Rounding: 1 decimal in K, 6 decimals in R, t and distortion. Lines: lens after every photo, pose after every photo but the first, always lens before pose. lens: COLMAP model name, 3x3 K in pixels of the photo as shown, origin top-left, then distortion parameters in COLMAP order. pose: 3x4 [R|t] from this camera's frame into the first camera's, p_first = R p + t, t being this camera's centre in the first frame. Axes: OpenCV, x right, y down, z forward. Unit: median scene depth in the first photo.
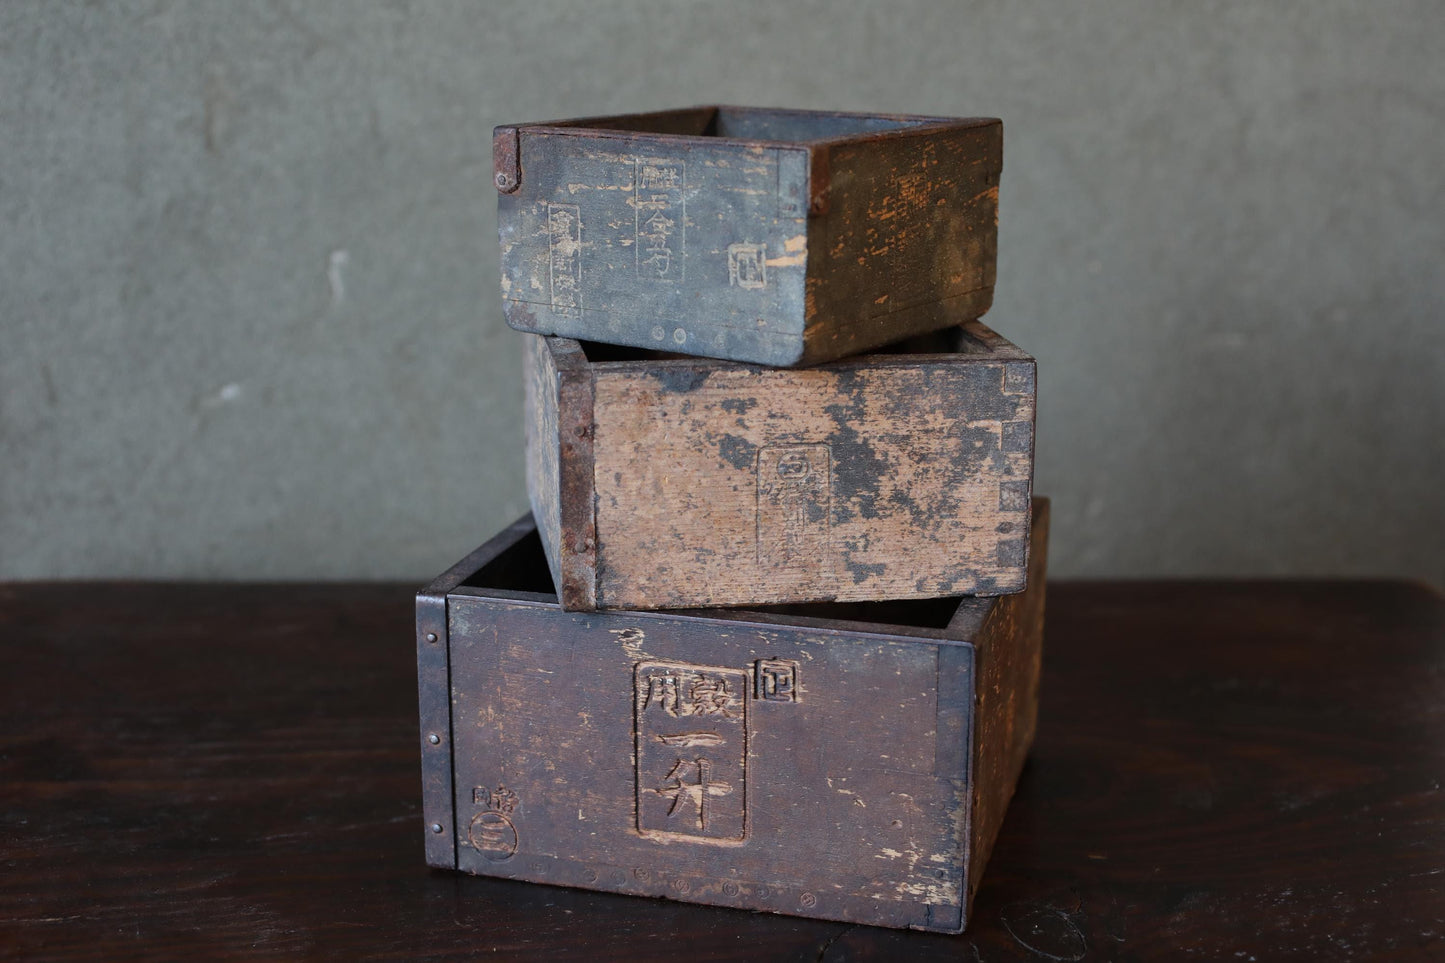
lens RADIAL K [[2284.9, 0, 730.1], [0, 2284.9, 503.6], [0, 0, 1]] dist [0.019479, 0.000000]
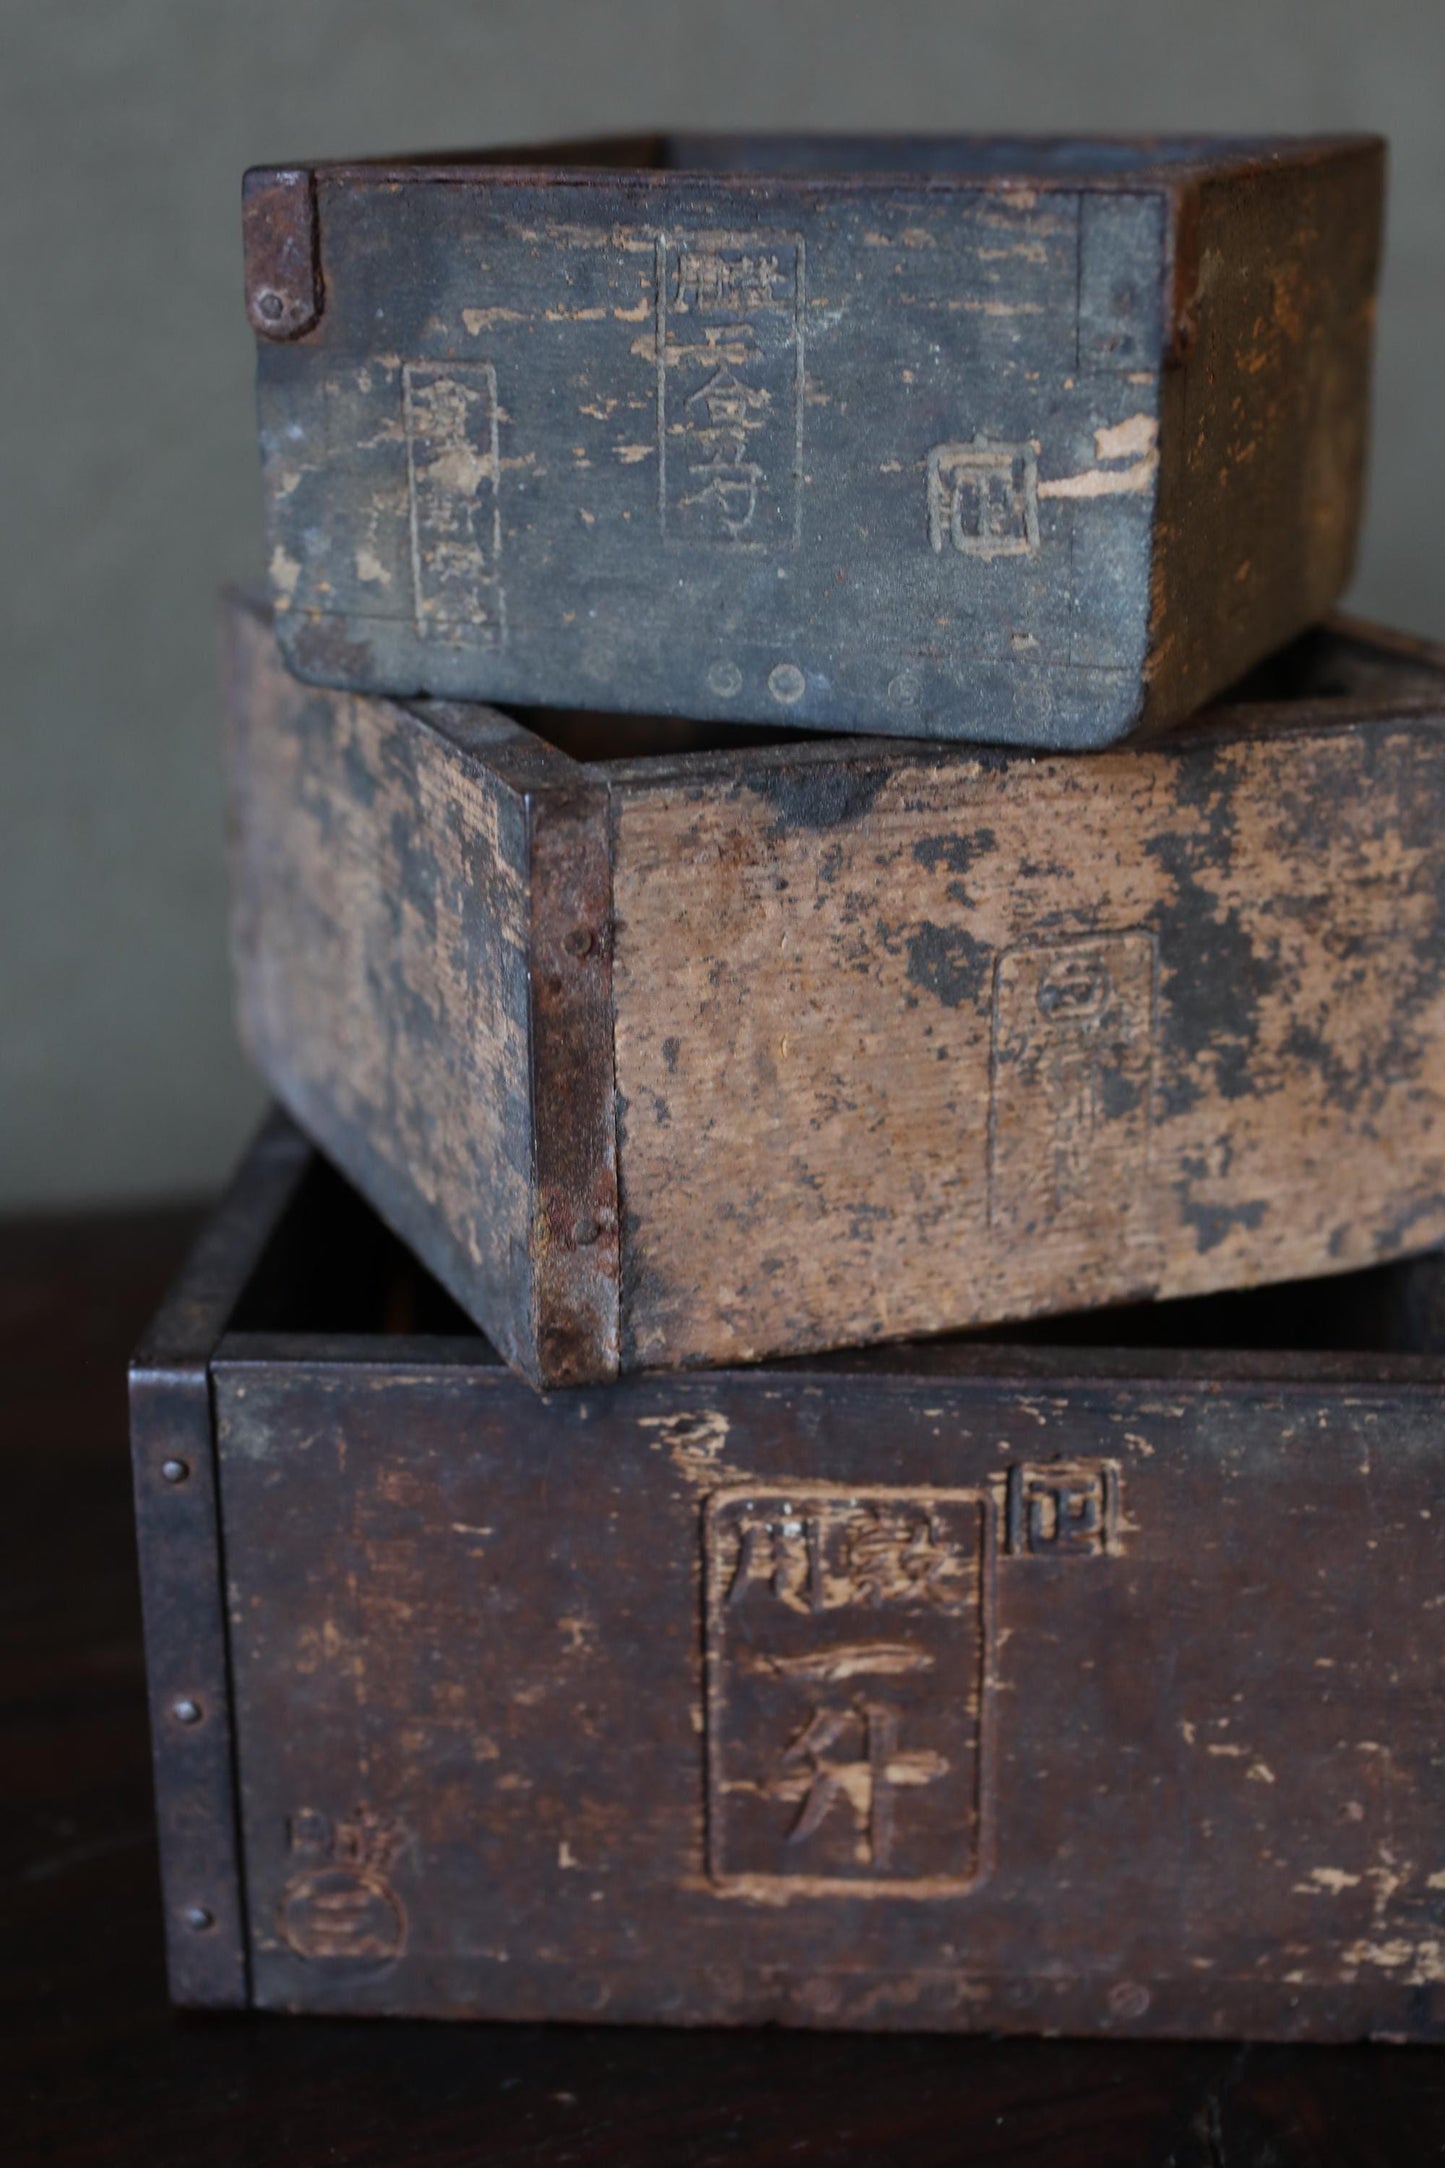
lens RADIAL K [[3436.2, 0, 712.6], [0, 3436.2, 1104.6], [0, 0, 1]] dist [0.004220, 0.000000]
pose [[0.973282, -0.076821, 0.216382, -0.169099], [0.062143, 0.995331, 0.073850, -0.044924], [-0.221045, -0.058431, 0.973512, 0.409895]]
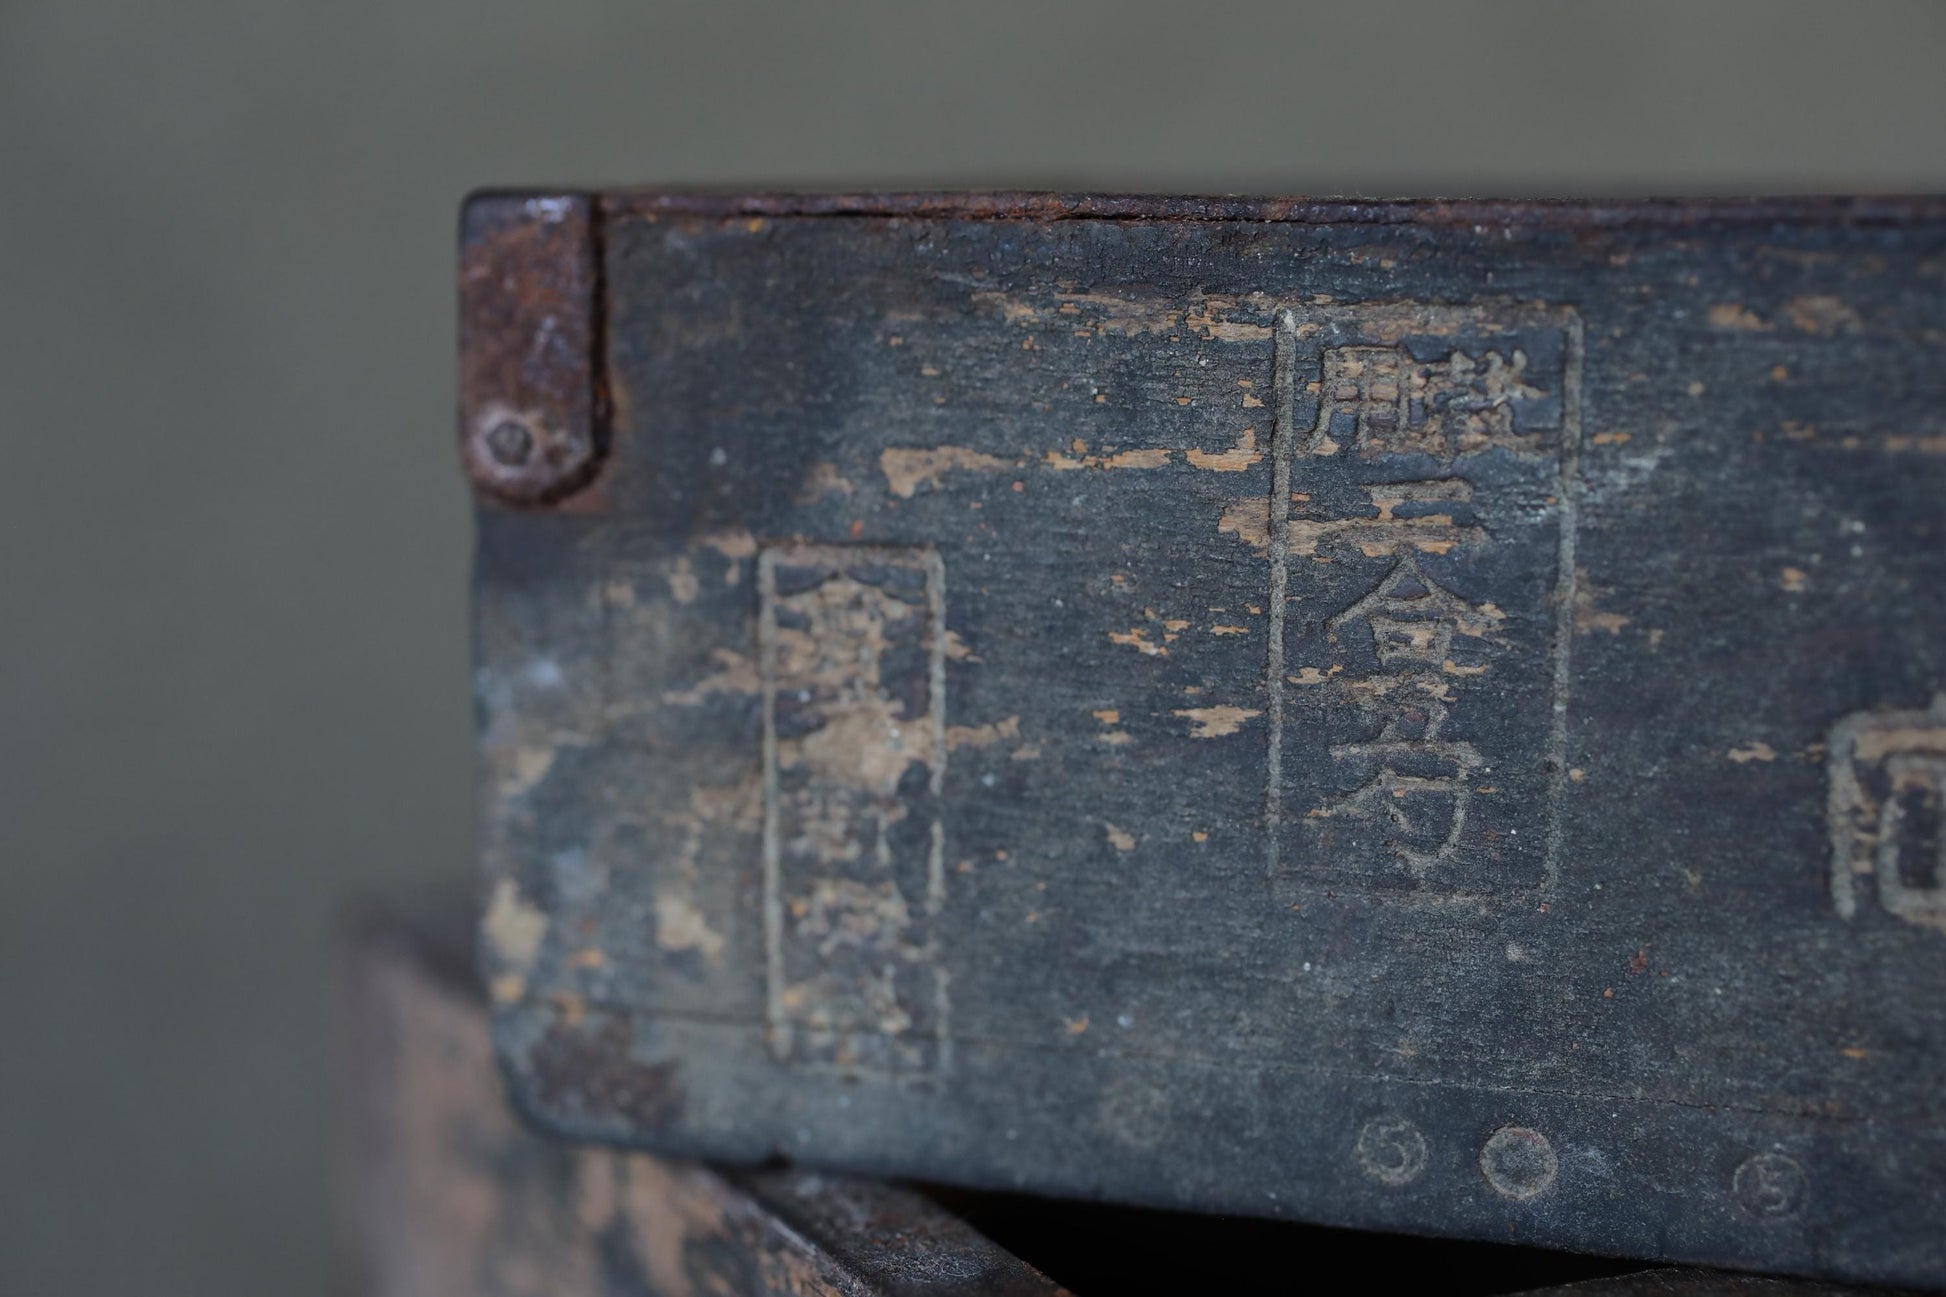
lens RADIAL K [[3084.3, 0, 964.3], [0, 3084.3, 645.7], [0, 0, 1]] dist [0.004220, 0.000000]
pose [[0.949990, -0.032660, 0.310566, -0.152841], [0.067597, 0.992443, -0.102404, -0.093799], [-0.304875, 0.118277, 0.945020, 0.741894]]
